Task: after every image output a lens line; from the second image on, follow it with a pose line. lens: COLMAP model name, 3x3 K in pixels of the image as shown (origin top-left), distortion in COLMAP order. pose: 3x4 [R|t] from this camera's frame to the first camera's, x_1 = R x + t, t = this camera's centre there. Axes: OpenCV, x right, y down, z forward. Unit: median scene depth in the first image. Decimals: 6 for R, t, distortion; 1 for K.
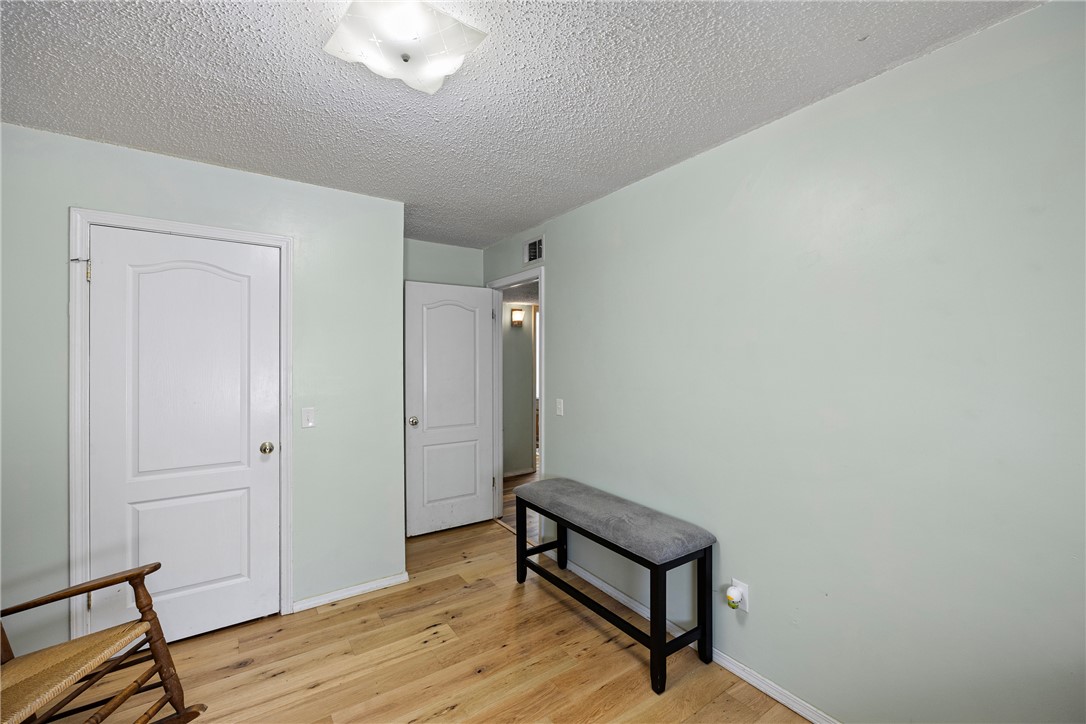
lens RADIAL K [[437.2, 0, 544.5], [0, 437.2, 354.1], [0, 0, 1]] dist [-0.009390, 0.000154]
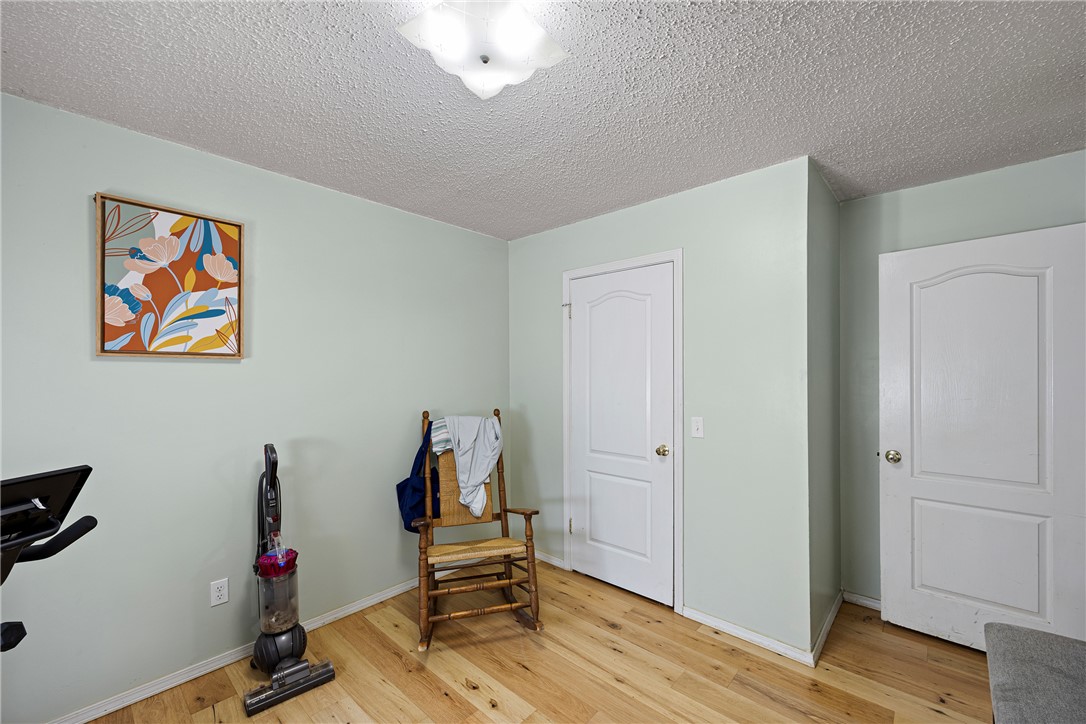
lens RADIAL K [[437.2, 0, 546.1], [0, 437.2, 370.4], [0, 0, 1]] dist [-0.009390, 0.000154]
pose [[0.224651, 0.001489, -0.974438, 0.370437], [0.021859, 0.999739, 0.006567, 0.003330], [0.974194, -0.022776, 0.224559, 0.494694]]
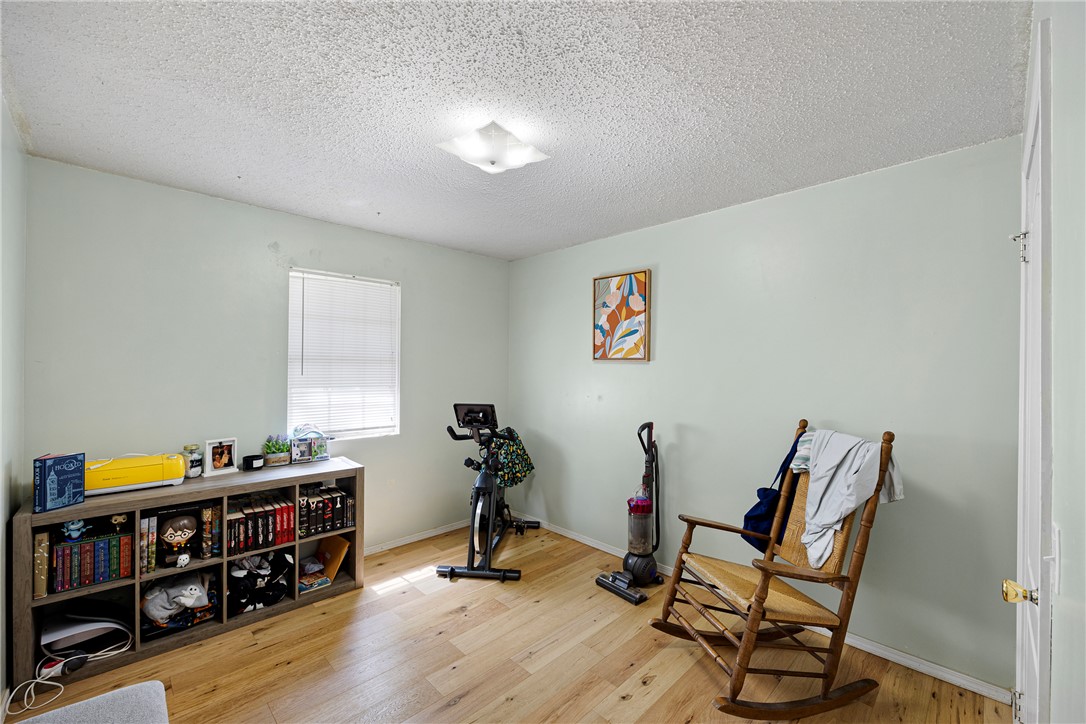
lens RADIAL K [[437.2, 0, 544.3], [0, 437.2, 365.8], [0, 0, 1]] dist [-0.009390, 0.000154]
pose [[-0.987097, -0.014785, -0.159440, -0.160003], [-0.010202, 0.999512, -0.029525, 0.029267], [0.159799, -0.027517, -0.986766, 1.389388]]
